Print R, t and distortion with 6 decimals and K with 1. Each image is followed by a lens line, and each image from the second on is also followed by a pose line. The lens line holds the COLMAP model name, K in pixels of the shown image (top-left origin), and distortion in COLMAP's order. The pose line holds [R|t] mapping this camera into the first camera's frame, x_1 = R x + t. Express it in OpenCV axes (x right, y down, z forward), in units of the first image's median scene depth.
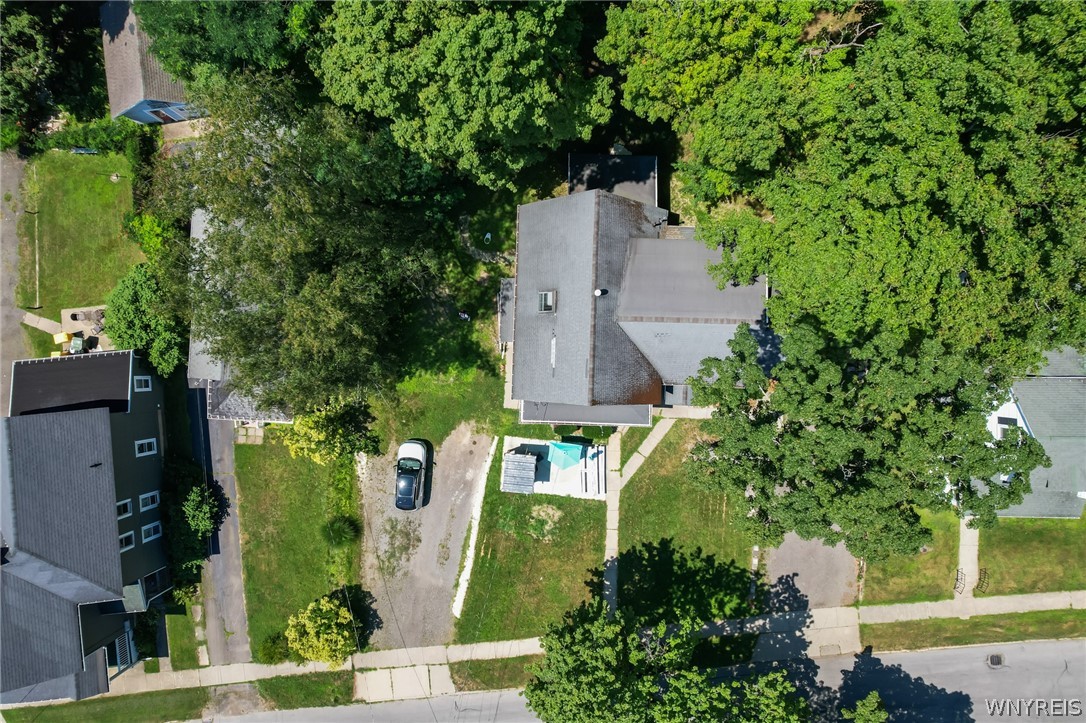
lens RADIAL K [[700.2, 0, 543.0], [0, 700.2, 361.5], [0, 0, 1]] dist [-0.027998, 0.000935]
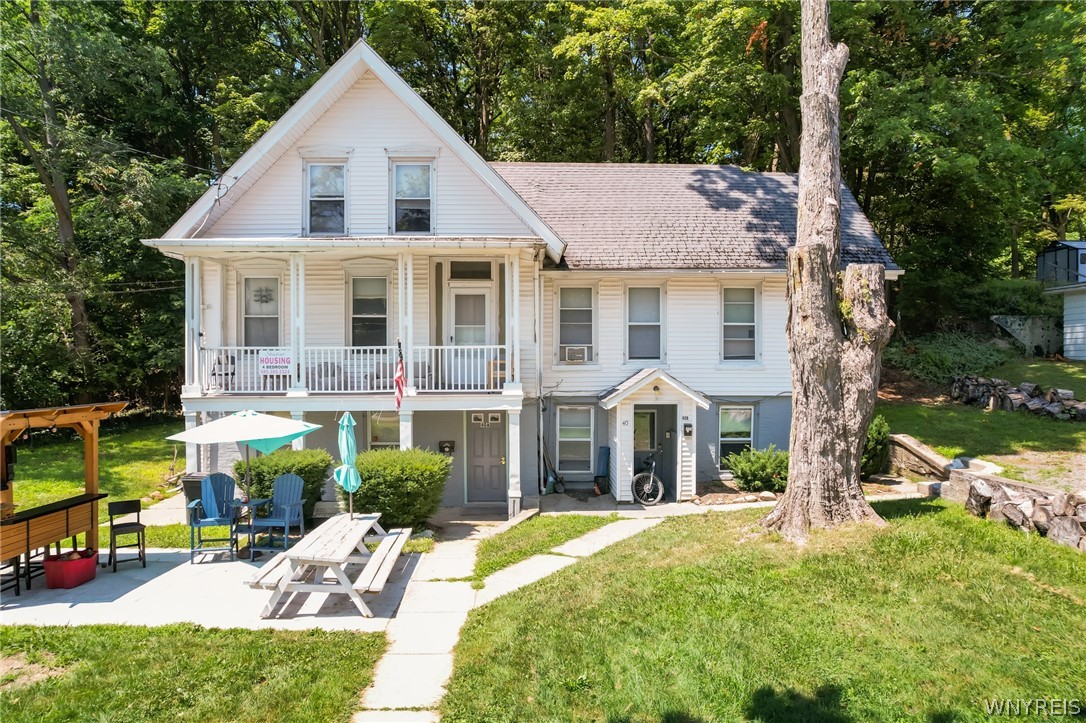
lens RADIAL K [[699.4, 0, 540.6], [0, 699.4, 381.7], [0, 0, 1]] dist [-0.067532, 0.058598]
pose [[0.998281, -0.008700, 0.057961, 0.118994], [0.058080, 0.014105, -0.998212, 0.373851], [0.007867, 0.999863, 0.014586, 0.933090]]
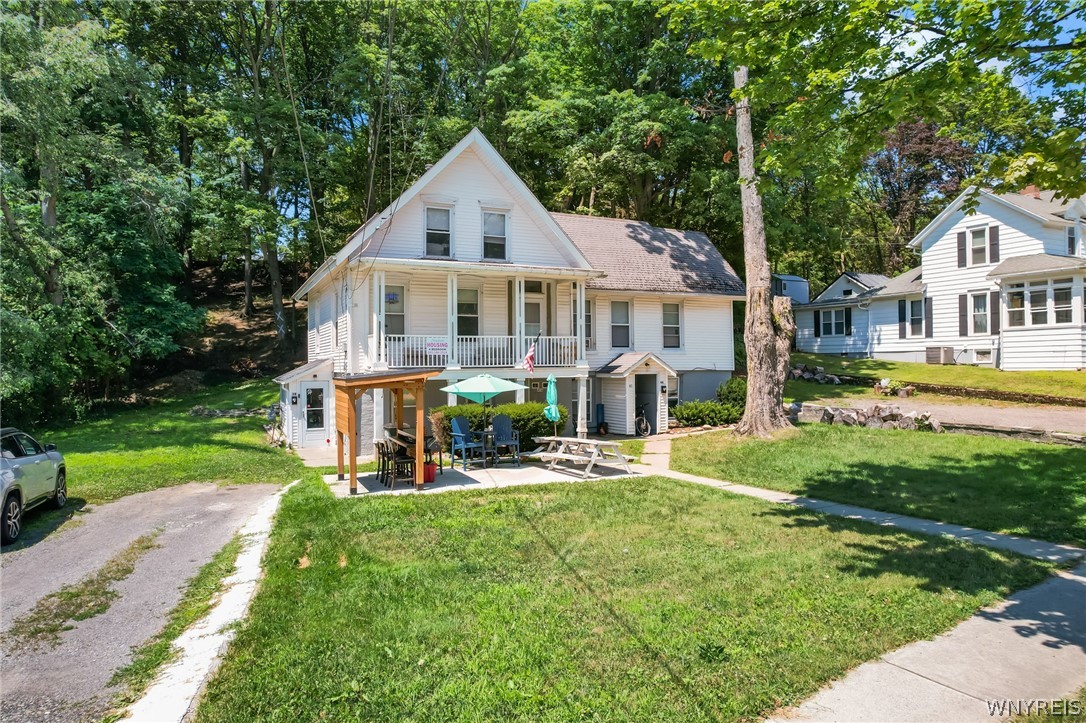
lens RADIAL K [[680.4, 0, 543.0], [0, 680.4, 361.5], [0, 0, 1]] dist [-0.045881, 0.002353]
pose [[0.891041, -0.007514, 0.453860, -0.113599], [0.453717, -0.015330, -0.891014, 0.477651], [0.013653, 0.999854, -0.010250, 0.943392]]
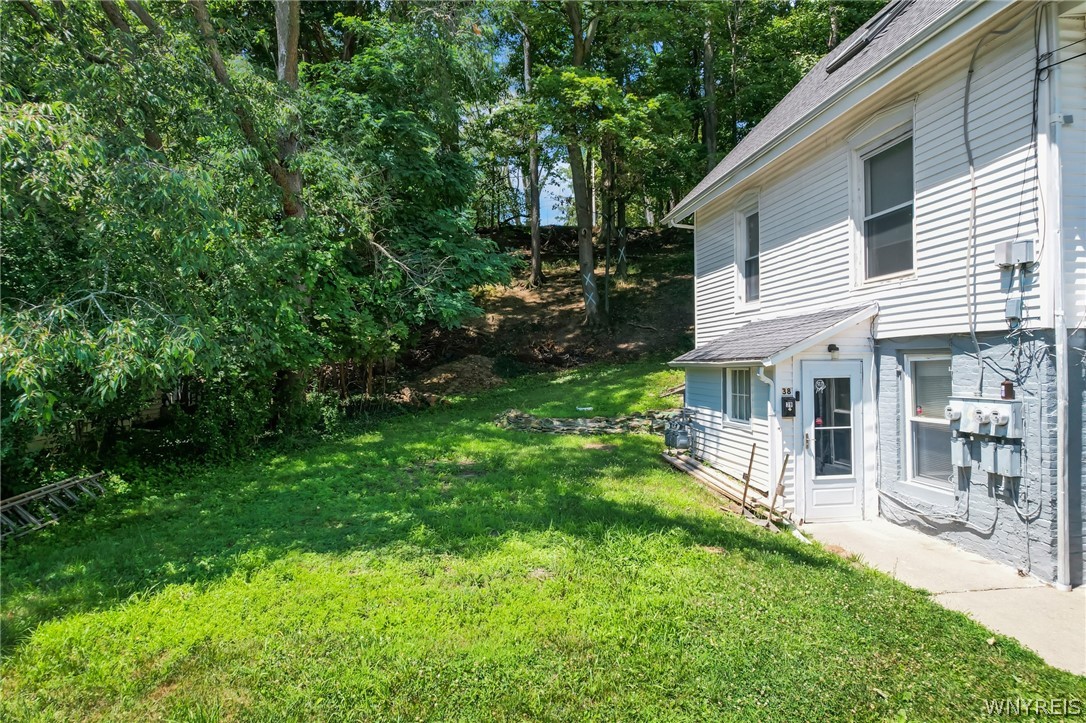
lens RADIAL K [[676.5, 0, 543.0], [0, 676.5, 361.5], [0, 0, 1]] dist [-0.001016, -0.000098]
pose [[0.988079, -0.005711, 0.153845, -0.152939], [0.153734, -0.016408, -0.987976, 0.158646], [0.008166, 0.999849, -0.015334, 0.952764]]
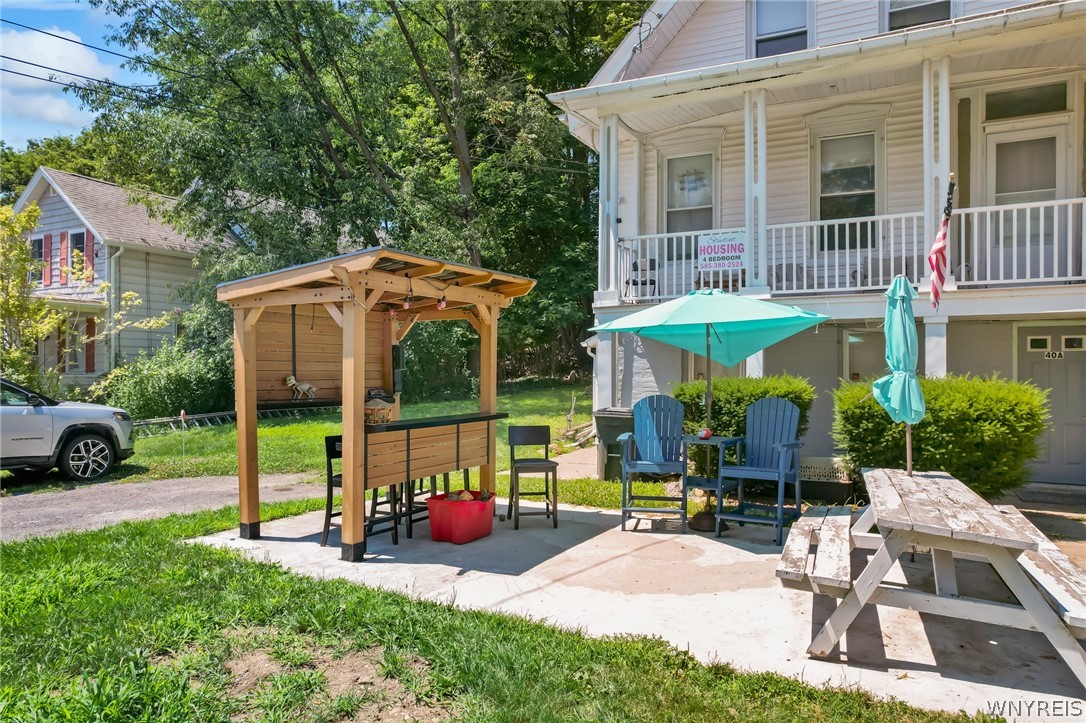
lens RADIAL K [[699.8, 0, 543.0], [0, 699.8, 361.5], [0, 0, 1]] dist [-0.053801, 0.003278]
pose [[0.905903, -0.006457, -0.423437, 0.060472], [-0.423485, -0.015687, -0.905767, 0.275146], [-0.000794, 0.999856, -0.016946, 0.964493]]
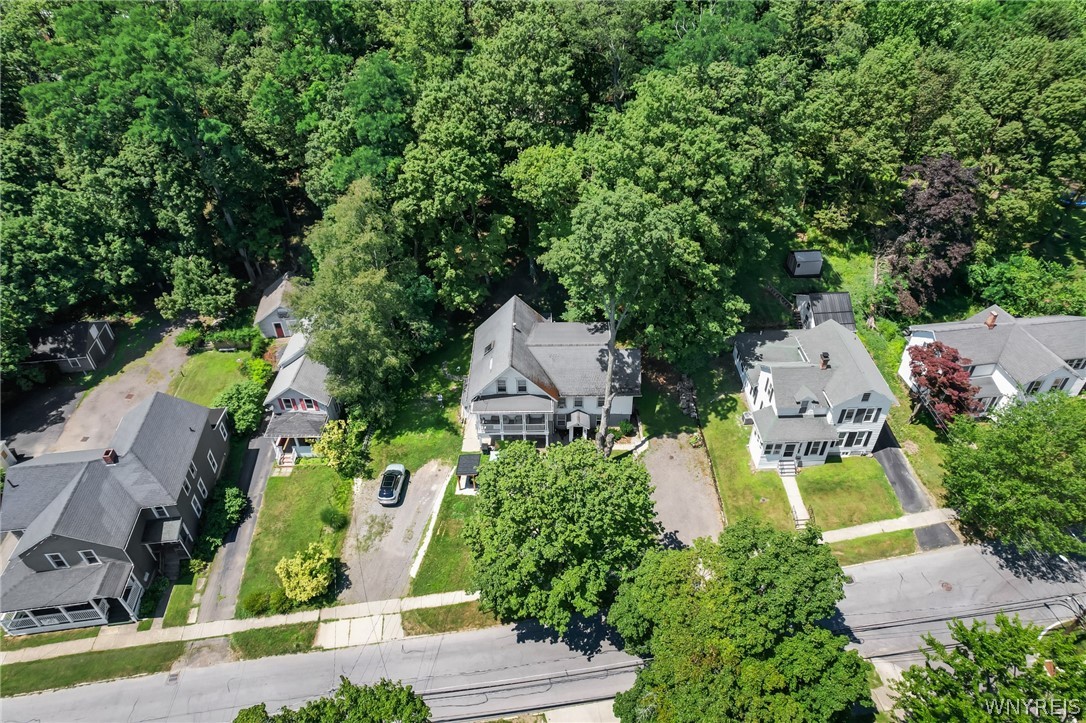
lens RADIAL K [[692.4, 0, 544.7], [0, 692.4, 345.7], [0, 0, 1]] dist [-0.049083, 0.000649]
pose [[0.999501, -0.015522, 0.027506, 0.082905], [0.031223, 0.616808, -0.786494, 1.080228], [-0.004758, 0.786961, 0.616985, -0.075867]]
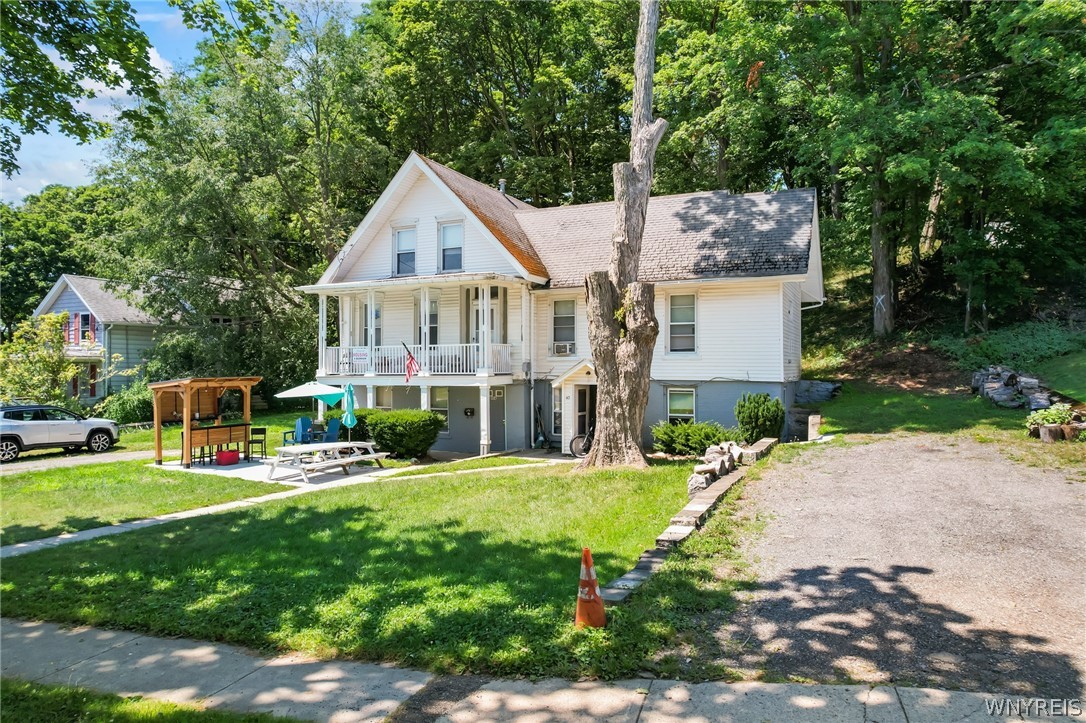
lens RADIAL K [[692.4, 0, 544.7], [0, 692.4, 345.7], [0, 0, 1]] dist [-0.049083, 0.000649]
pose [[0.916608, -0.019414, -0.399316, 0.343879], [-0.399749, -0.030744, -0.916109, 0.471252], [0.005509, 0.999339, -0.035941, 0.939686]]
